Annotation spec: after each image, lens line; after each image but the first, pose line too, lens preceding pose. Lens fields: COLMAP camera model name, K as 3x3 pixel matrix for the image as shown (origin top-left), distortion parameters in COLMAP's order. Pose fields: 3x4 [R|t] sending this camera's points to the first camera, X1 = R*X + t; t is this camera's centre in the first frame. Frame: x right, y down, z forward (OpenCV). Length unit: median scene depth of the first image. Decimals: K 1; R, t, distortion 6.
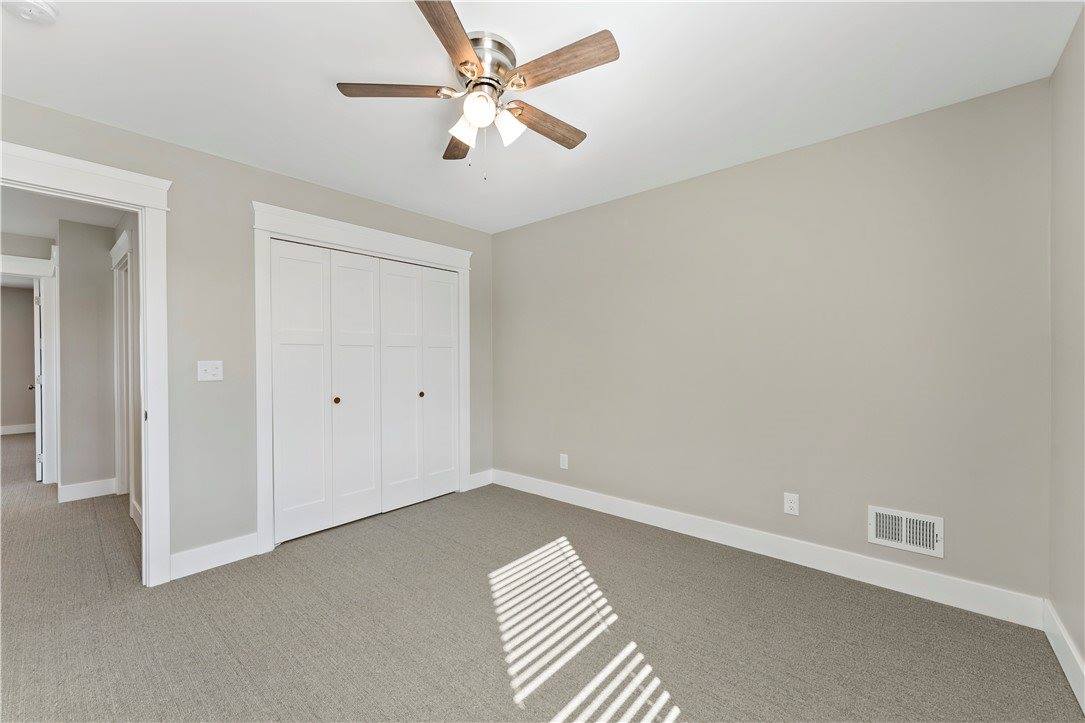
lens RADIAL K [[432.6, 0, 543.7], [0, 432.6, 361.8], [0, 0, 1]] dist [0.001062, -0.000265]
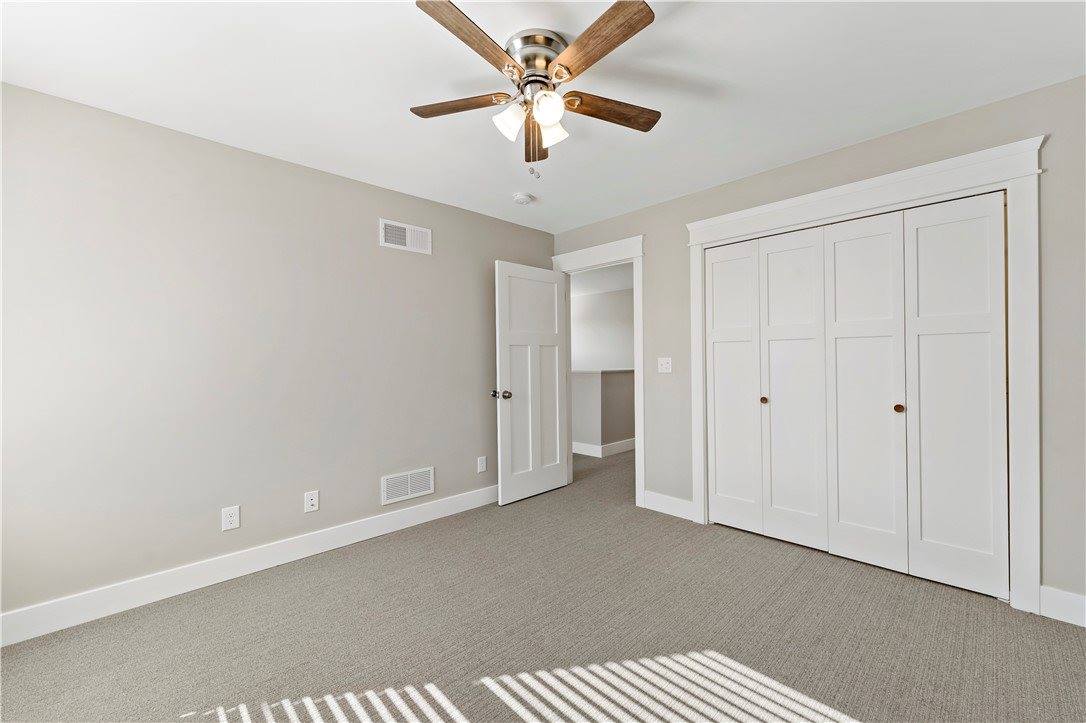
lens RADIAL K [[433.0, 0, 544.2], [0, 433.0, 362.0], [0, 0, 1]] dist [0.001062, -0.000265]
pose [[-0.068800, 0.010085, -0.997579, 0.582478], [0.005147, 0.999939, 0.009754, -0.003890], [0.997617, -0.004463, -0.068848, 0.726637]]
